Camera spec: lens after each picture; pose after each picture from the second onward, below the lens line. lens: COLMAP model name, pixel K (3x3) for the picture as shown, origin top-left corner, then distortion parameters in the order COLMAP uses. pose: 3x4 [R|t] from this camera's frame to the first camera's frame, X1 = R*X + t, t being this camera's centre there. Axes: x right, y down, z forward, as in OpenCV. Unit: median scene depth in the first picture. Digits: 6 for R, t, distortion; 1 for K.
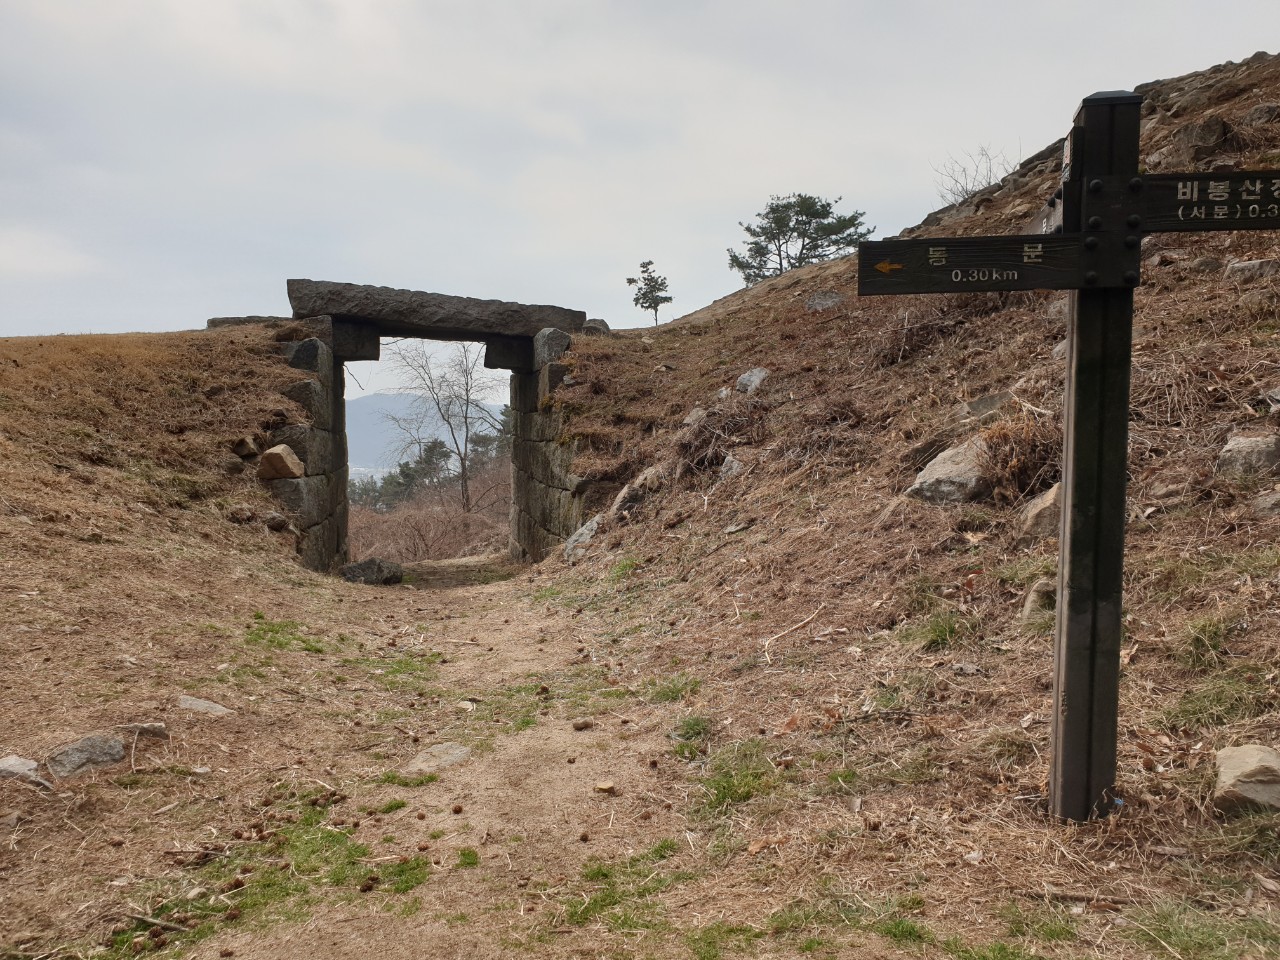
lens RADIAL K [[993.7, 0, 643.9], [0, 993.7, 483.6], [0, 0, 1]] dist [0.027557, -0.012462]
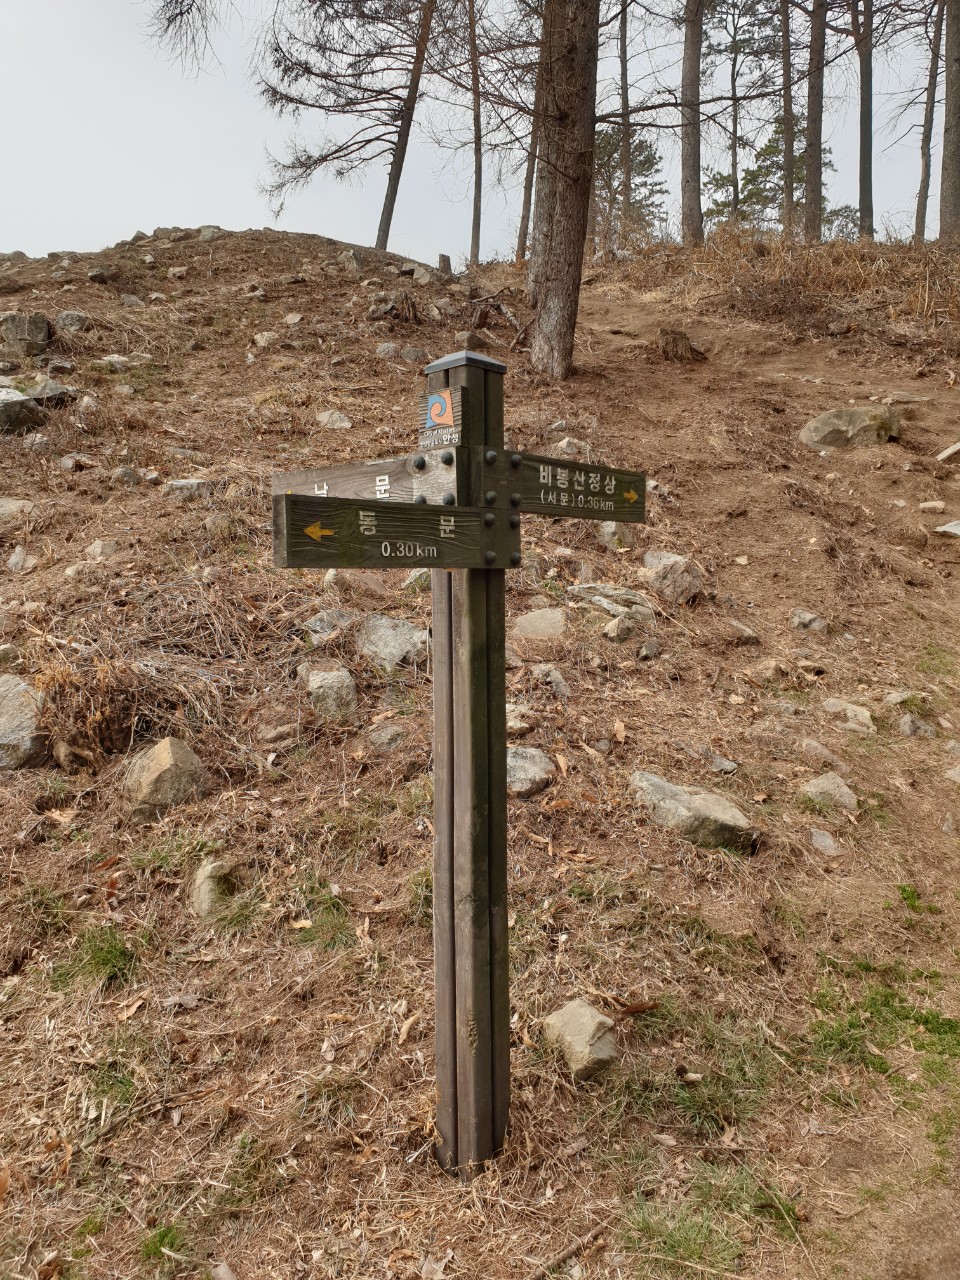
lens RADIAL K [[993.7, 0, 482.5], [0, 993.7, 628.4], [0, 0, 1]] dist [0.027557, -0.012462]
pose [[0.504295, -0.045636, 0.862325, -0.254542], [0.067565, 0.997626, 0.013284, -0.117464], [-0.860884, 0.051564, 0.506181, 0.419342]]
